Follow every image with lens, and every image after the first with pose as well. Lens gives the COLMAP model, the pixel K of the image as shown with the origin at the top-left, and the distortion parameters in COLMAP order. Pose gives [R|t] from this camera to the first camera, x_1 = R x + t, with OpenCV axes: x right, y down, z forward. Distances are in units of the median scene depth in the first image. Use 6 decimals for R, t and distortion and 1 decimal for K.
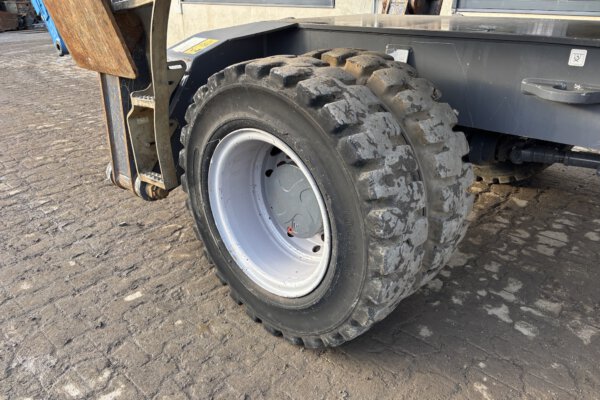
lens RADIAL K [[455.3, 0, 298.2], [0, 455.3, 197.4], [0, 0, 1]] dist [0.069830, -0.084362]
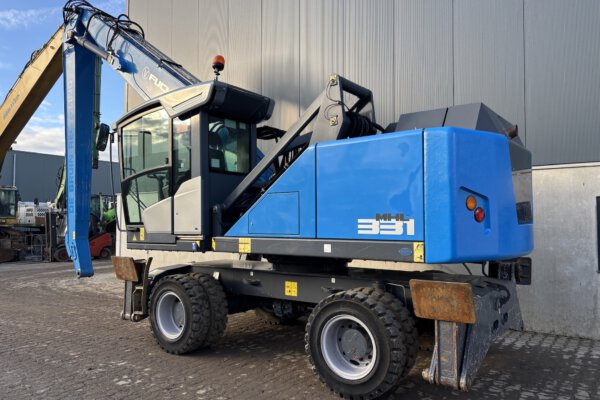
lens RADIAL K [[449.0, 0, 302.5], [0, 449.0, 200.2], [0, 0, 1]] dist [0.004687, 0.000145]
pose [[0.994133, 0.003836, 0.108098, 0.437463], [0.045537, 0.891653, -0.450423, 0.663967], [-0.098114, 0.452703, 0.886247, -2.050999]]
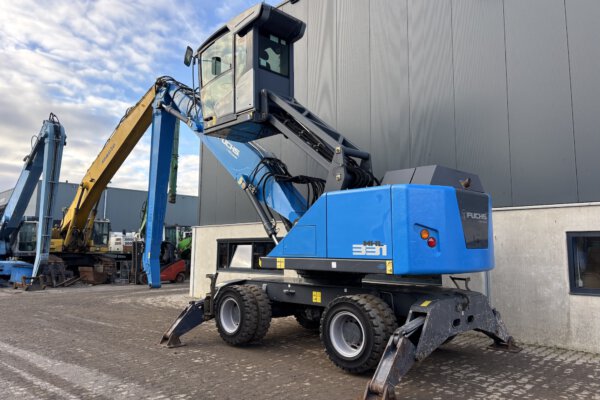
lens RADIAL K [[455.3, 0, 298.2], [0, 455.3, 197.4], [0, 0, 1]] dist [0.069830, -0.084362]
pose [[0.998757, -0.003958, -0.049680, 0.700397], [-0.022108, 0.858200, -0.512840, 1.131230], [0.044665, 0.513301, 0.857046, -3.018287]]
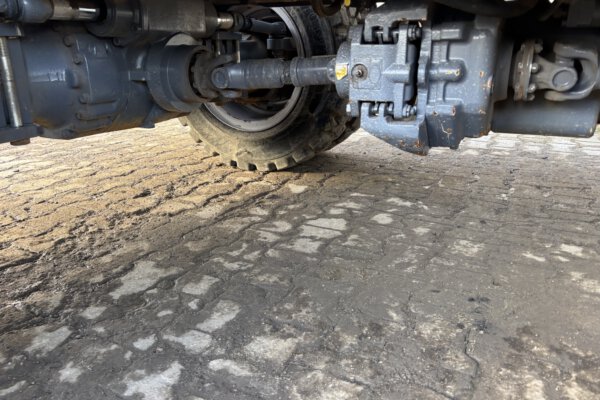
lens RADIAL K [[455.3, 0, 298.2], [0, 455.3, 197.4], [0, 0, 1]] dist [0.069830, -0.084362]
pose [[0.962117, -0.087634, 0.258168, 0.406586], [0.114070, 0.989456, -0.089242, 0.111639], [-0.247625, 0.115311, 0.961969, 0.459428]]
